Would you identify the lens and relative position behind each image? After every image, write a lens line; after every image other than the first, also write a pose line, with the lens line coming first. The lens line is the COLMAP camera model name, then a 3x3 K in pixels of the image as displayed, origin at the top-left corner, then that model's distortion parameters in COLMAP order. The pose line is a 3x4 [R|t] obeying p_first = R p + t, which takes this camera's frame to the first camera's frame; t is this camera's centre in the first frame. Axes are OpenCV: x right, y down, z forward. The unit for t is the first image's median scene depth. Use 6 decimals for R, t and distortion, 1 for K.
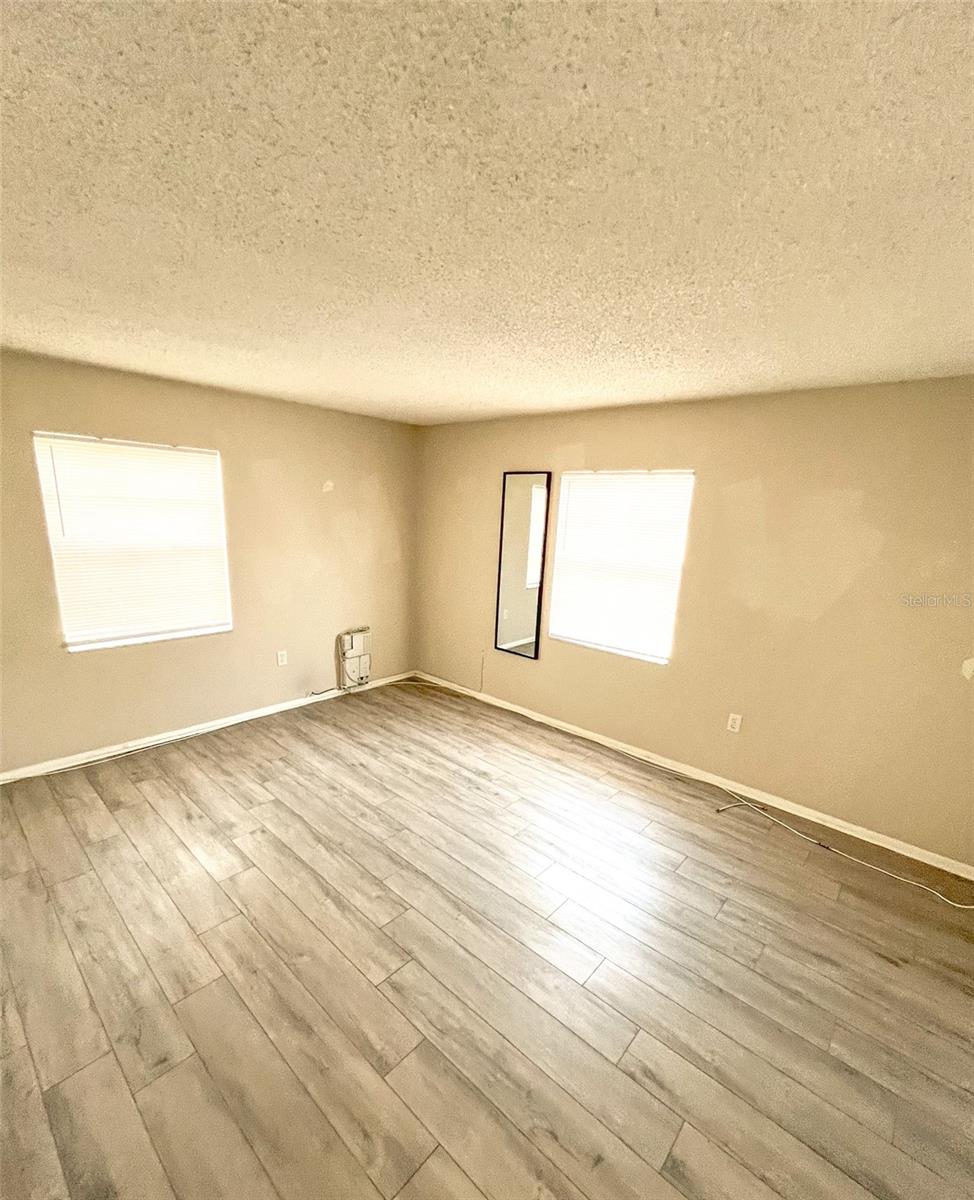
lens RADIAL K [[529.6, 0, 456.4], [0, 529.6, 644.3], [0, 0, 1]] dist [0.000725, 0.000144]
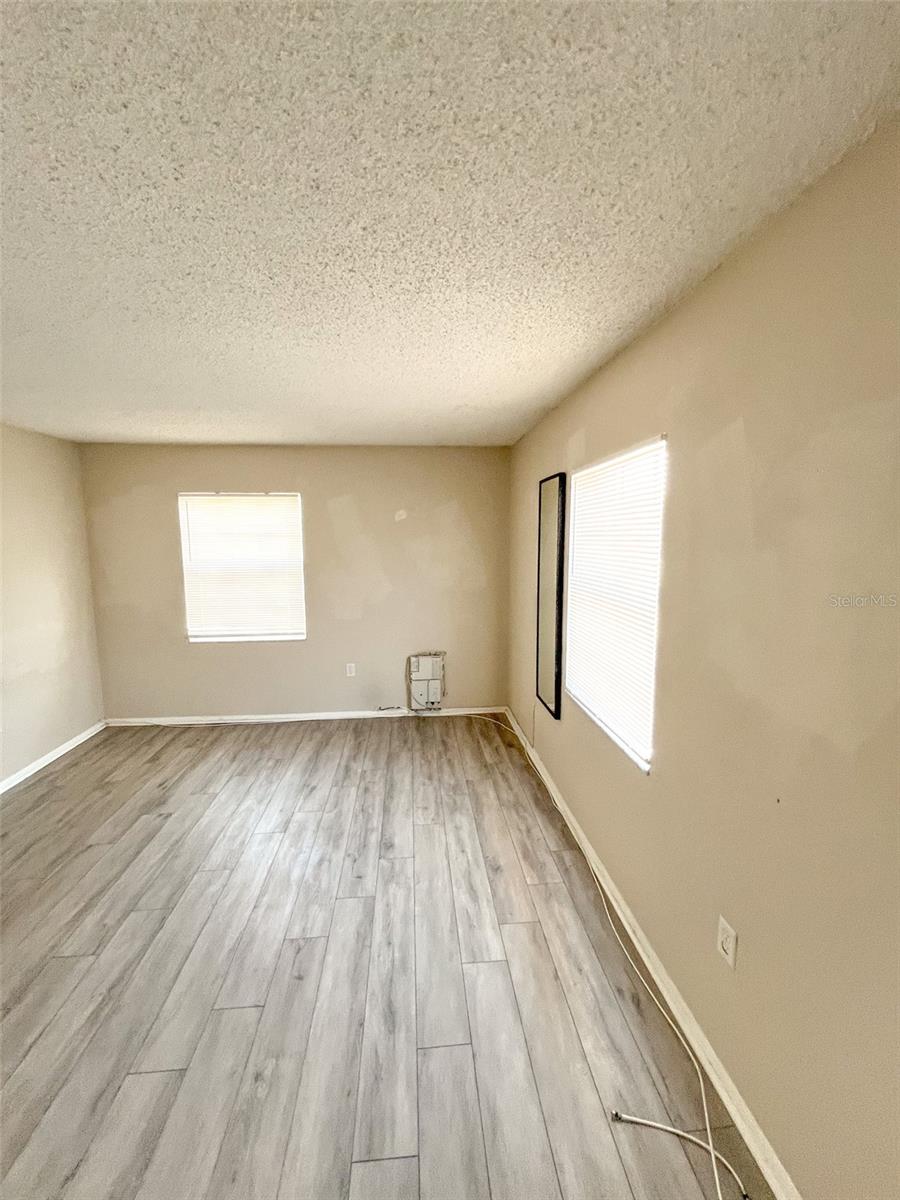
lens RADIAL K [[474.4, 0, 445.4], [0, 474.4, 597.0], [0, 0, 1]] dist [-0.000476, -0.000036]
pose [[0.739230, 0.036631, -0.672456, 0.525974], [-0.131366, 0.987182, -0.090635, -0.066893], [0.660516, 0.155338, 0.734567, 0.421473]]
